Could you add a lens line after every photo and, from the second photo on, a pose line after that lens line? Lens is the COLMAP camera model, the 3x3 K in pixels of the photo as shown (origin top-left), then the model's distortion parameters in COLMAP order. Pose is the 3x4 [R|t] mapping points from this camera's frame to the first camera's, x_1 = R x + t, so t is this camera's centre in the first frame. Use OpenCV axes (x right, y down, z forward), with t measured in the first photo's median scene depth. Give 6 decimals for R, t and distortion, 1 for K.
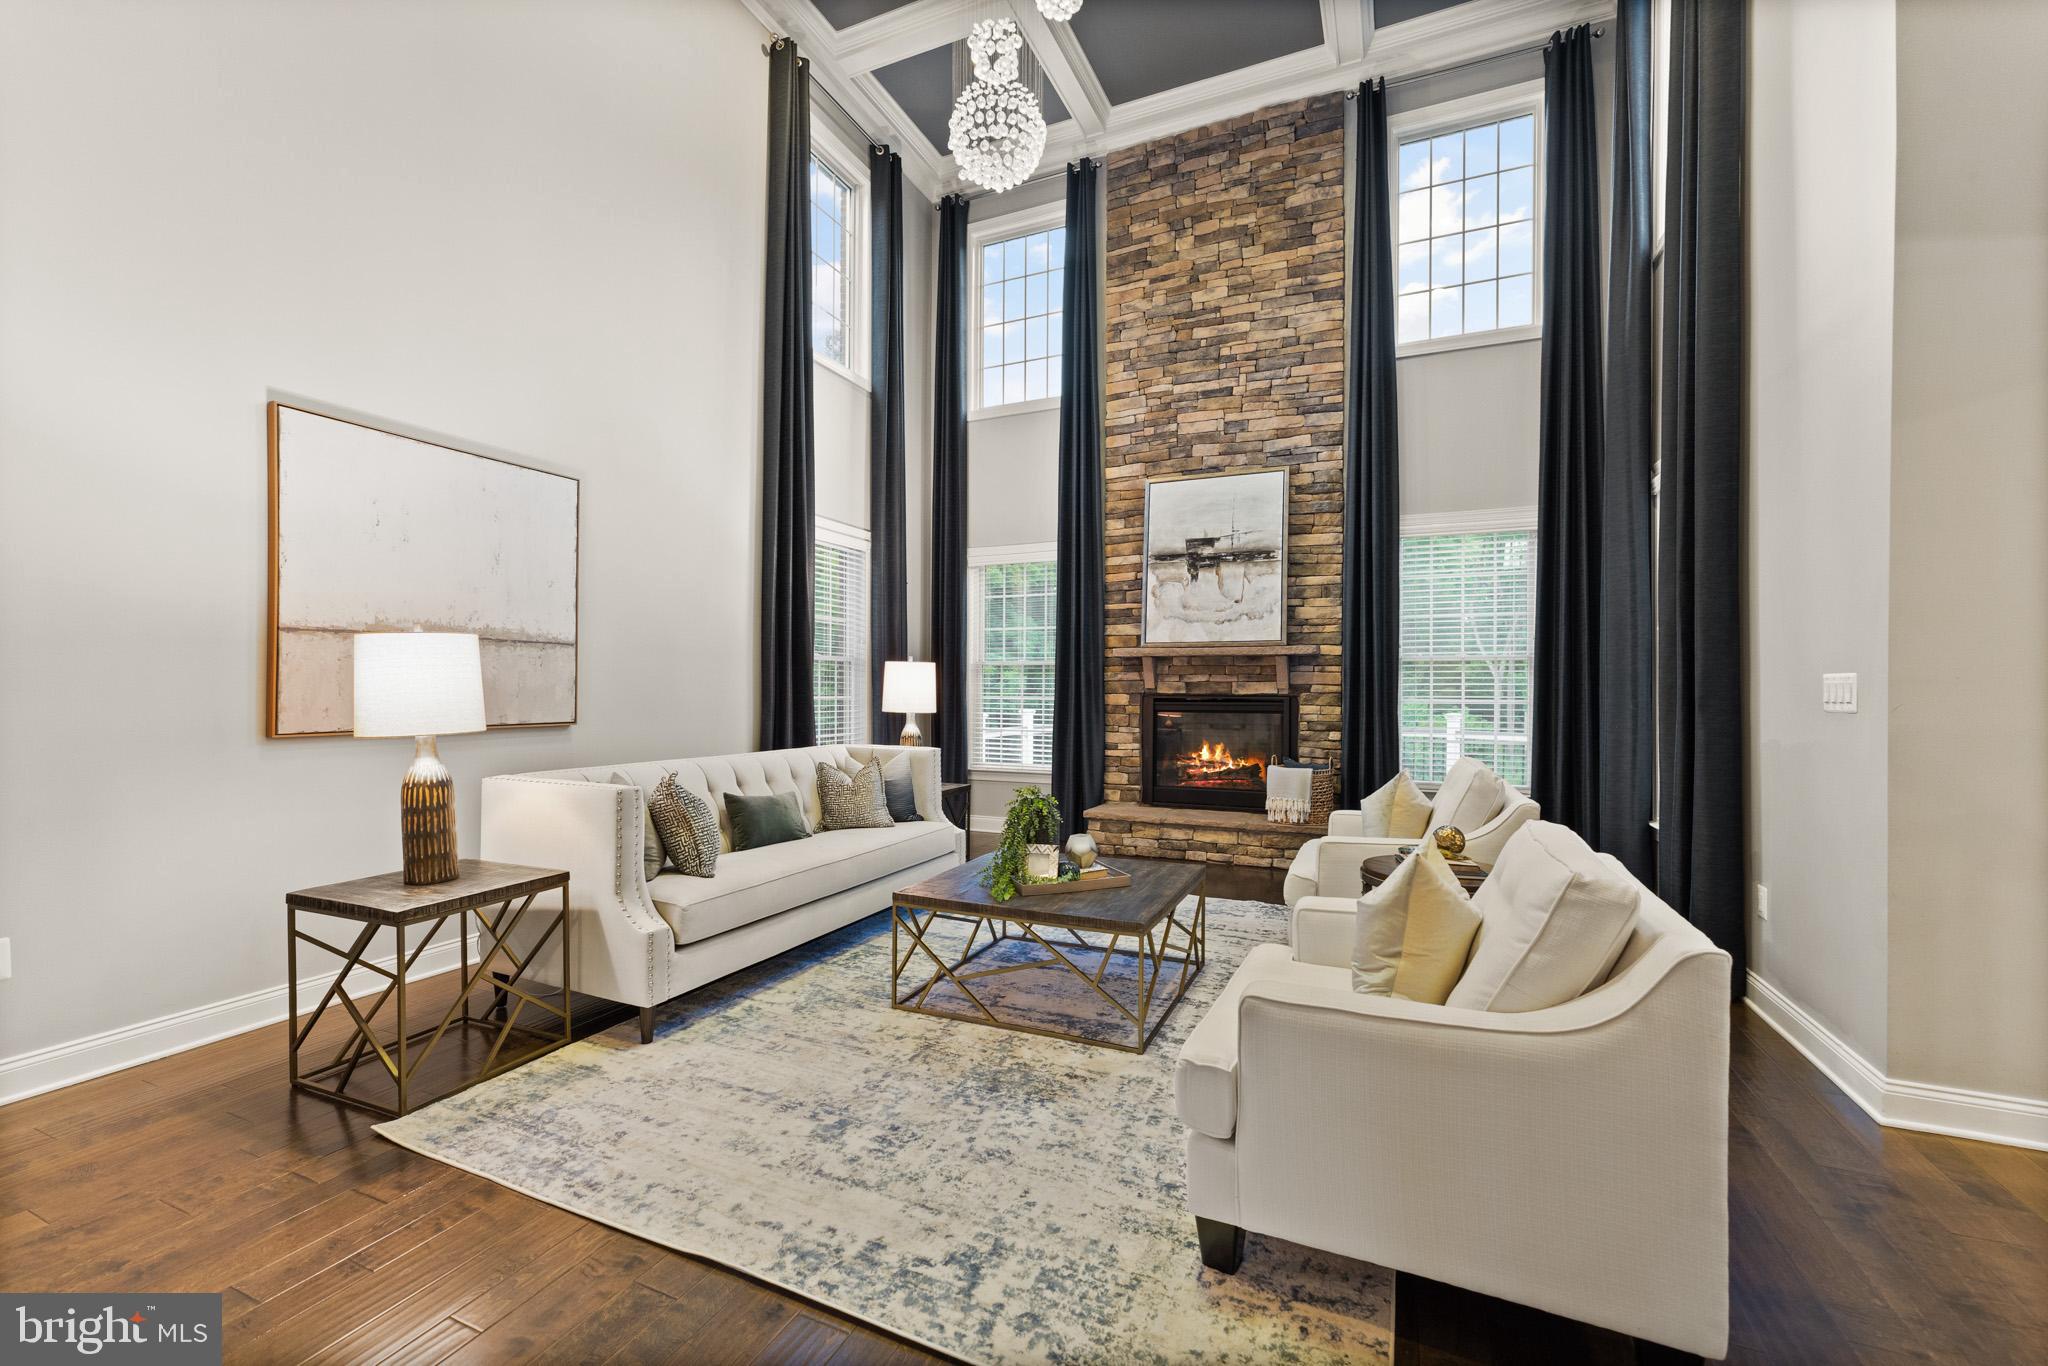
lens RADIAL K [[826.3, 0, 1024.0], [0, 826.3, 688.3], [0, 0, 1]] dist [-0.040312, -0.000182]
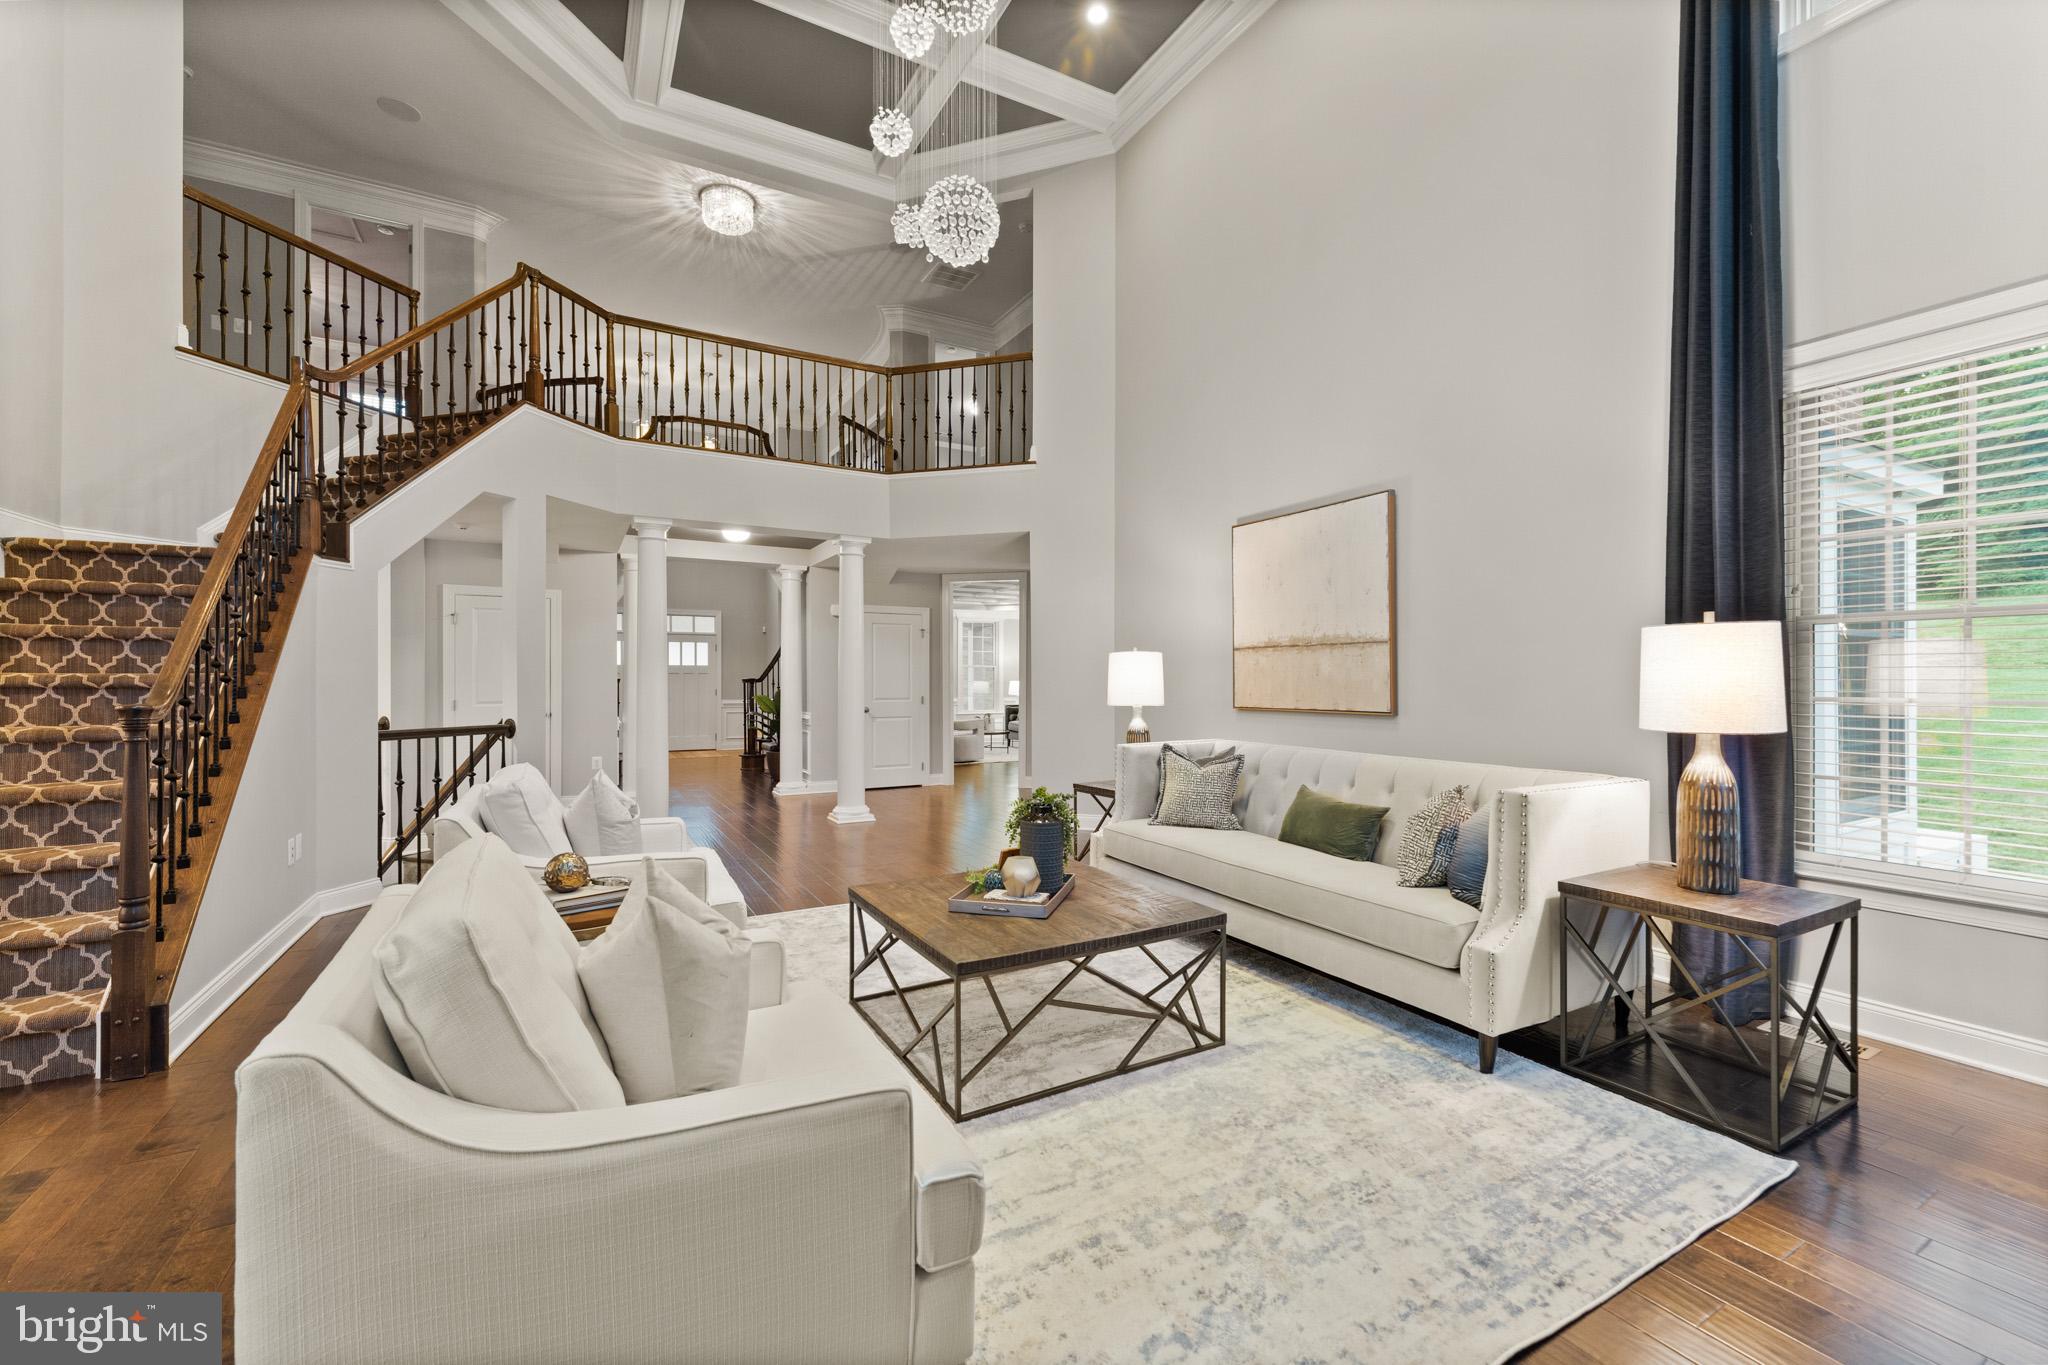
lens RADIAL K [[826.3, 0, 1024.0], [0, 826.3, 687.8], [0, 0, 1]] dist [-0.040312, -0.000182]
pose [[-0.599273, 0.001835, -0.800543, 0.641210], [-0.001060, 0.999995, 0.003086, 0.005452], [0.800544, 0.002698, -0.599268, 1.308798]]
